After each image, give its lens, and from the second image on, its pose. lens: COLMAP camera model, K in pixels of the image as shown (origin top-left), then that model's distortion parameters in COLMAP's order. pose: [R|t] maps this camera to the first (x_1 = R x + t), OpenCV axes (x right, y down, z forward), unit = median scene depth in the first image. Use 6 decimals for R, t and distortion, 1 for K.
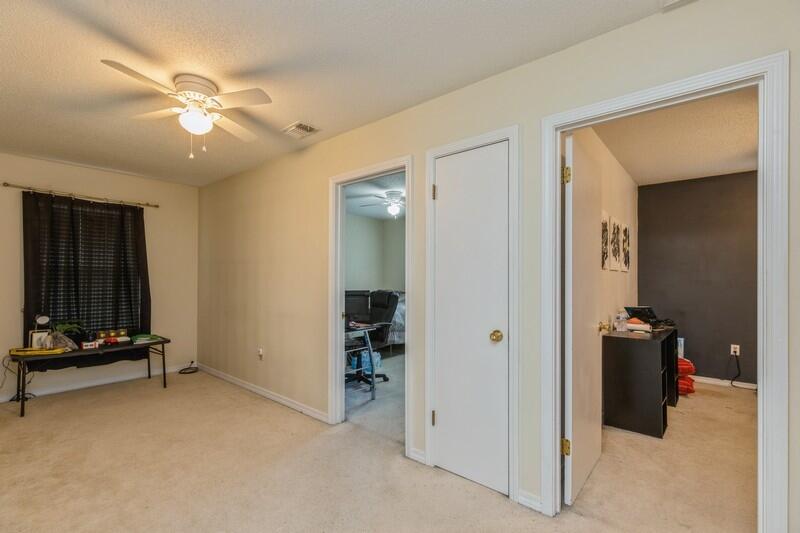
lens RADIAL K [[363.5, 0, 400.8], [0, 363.5, 274.3], [0, 0, 1]] dist [0.007678, -0.001858]
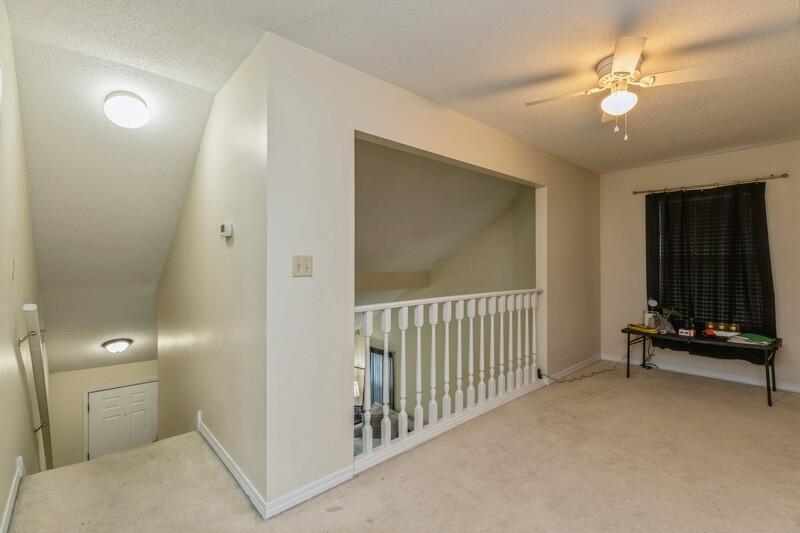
lens RADIAL K [[380.8, 0, 404.1], [0, 380.8, 262.4], [0, 0, 1]] dist [-0.001908, 0.000048]
pose [[-0.134750, -0.009038, -0.990838, 0.312021], [0.008969, 0.999906, -0.010340, 0.001738], [0.990839, -0.010280, -0.134657, 0.367723]]
